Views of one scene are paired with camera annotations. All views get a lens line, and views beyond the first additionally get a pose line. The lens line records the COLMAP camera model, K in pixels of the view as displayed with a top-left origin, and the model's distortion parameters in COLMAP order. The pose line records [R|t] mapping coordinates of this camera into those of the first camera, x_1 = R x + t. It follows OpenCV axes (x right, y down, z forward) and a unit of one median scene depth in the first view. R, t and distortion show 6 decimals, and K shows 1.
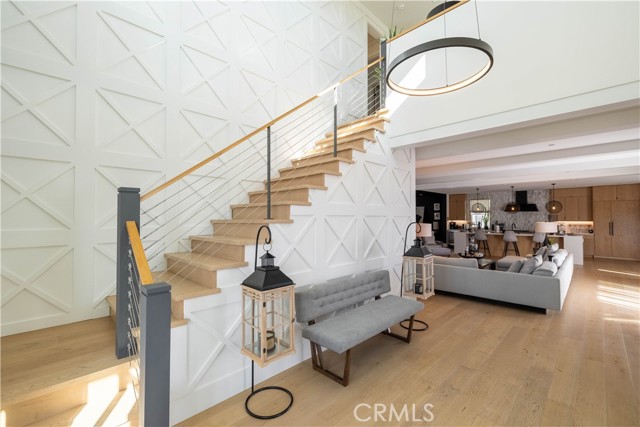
lens RADIAL K [[278.2, 0, 320.0], [0, 278.2, 213.5], [0, 0, 1]] dist [0.000941, 0.000010]
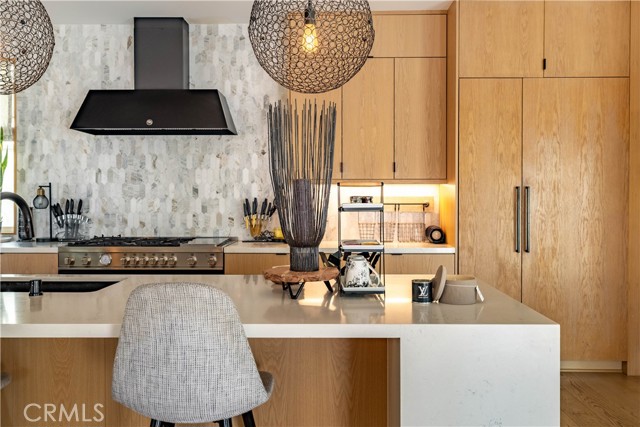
lens RADIAL K [[556.4, 0, 320.4], [0, 556.4, 204.2], [0, 0, 1]] dist [0.002493, 0.003459]
pose [[0.724772, -0.011563, 0.688892, 1.730981], [-0.009256, 0.999606, 0.026515, 0.089365], [-0.688926, -0.025594, 0.724379, 2.094132]]
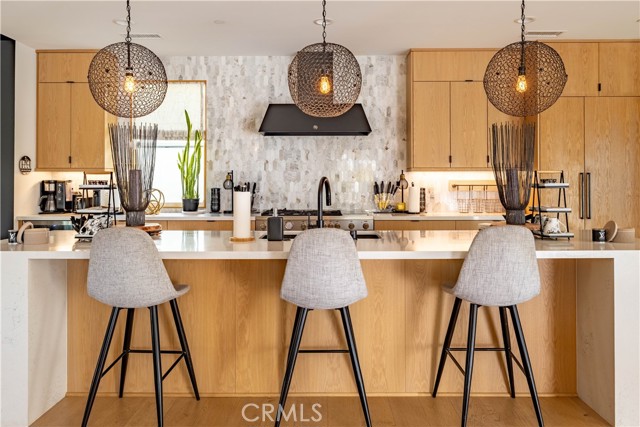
lens RADIAL K [[476.1, 0, 320.7], [0, 476.1, 178.5], [0, 0, 1]] dist [-0.004142, -0.000787]
pose [[0.717584, 0.000799, 0.696472, 1.349051], [-0.007881, 0.999945, 0.006973, 0.092467], [-0.696428, -0.010492, 0.717550, 2.168583]]
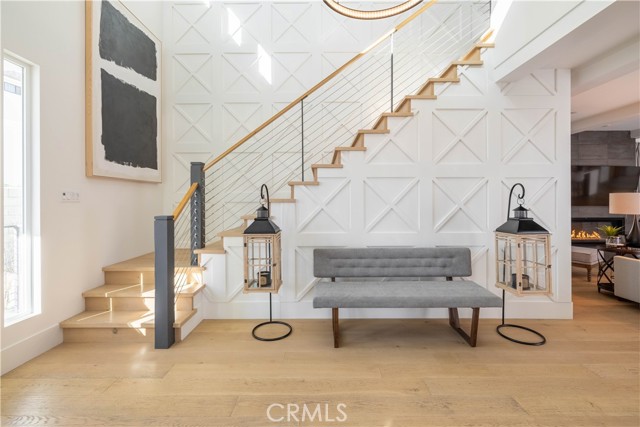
lens RADIAL K [[276.7, 0, 319.9], [0, 276.7, 199.8], [0, 0, 1]] dist [-0.000282, -0.000041]
pose [[0.706463, -0.001467, -0.707749, 0.467689], [0.014212, 0.999826, 0.012114, 0.055912], [0.707607, -0.018616, 0.706360, 0.179405]]
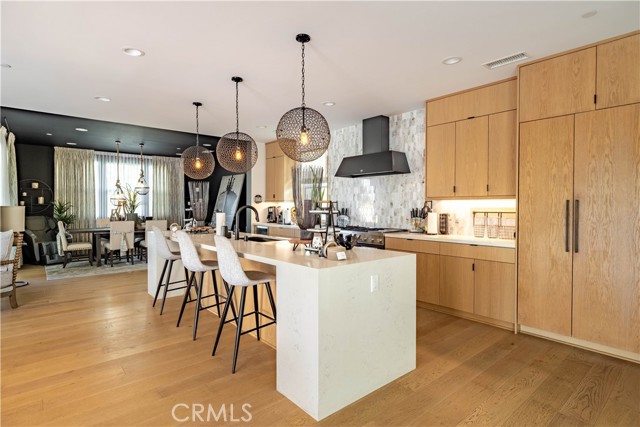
lens RADIAL K [[336.3, 0, 320.0], [0, 336.3, 213.5], [0, 0, 1]] dist [-0.002214, -0.000389]
pose [[0.996641, 0.002063, -0.081864, 2.178105], [0.000900, 0.999347, 0.036133, 0.083224], [0.081885, -0.036085, 0.995988, 1.759329]]
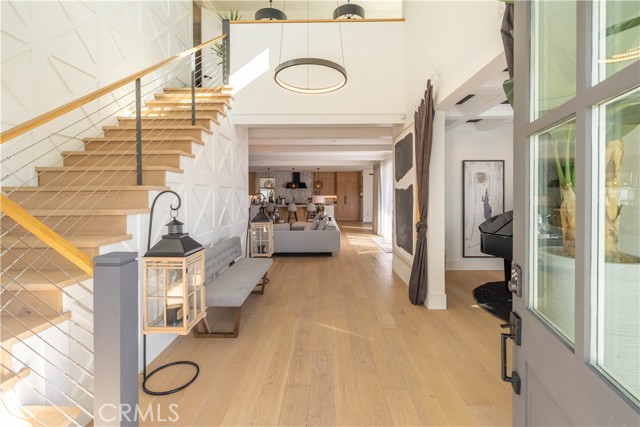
lens RADIAL K [[276.7, 0, 319.9], [0, 276.7, 199.8], [0, 0, 1]] dist [-0.000282, -0.000041]
pose [[0.722290, -0.013938, 0.691450, -0.266240], [-0.008262, 0.999552, 0.028779, 0.024324], [-0.691541, -0.026500, 0.721851, -0.005551]]
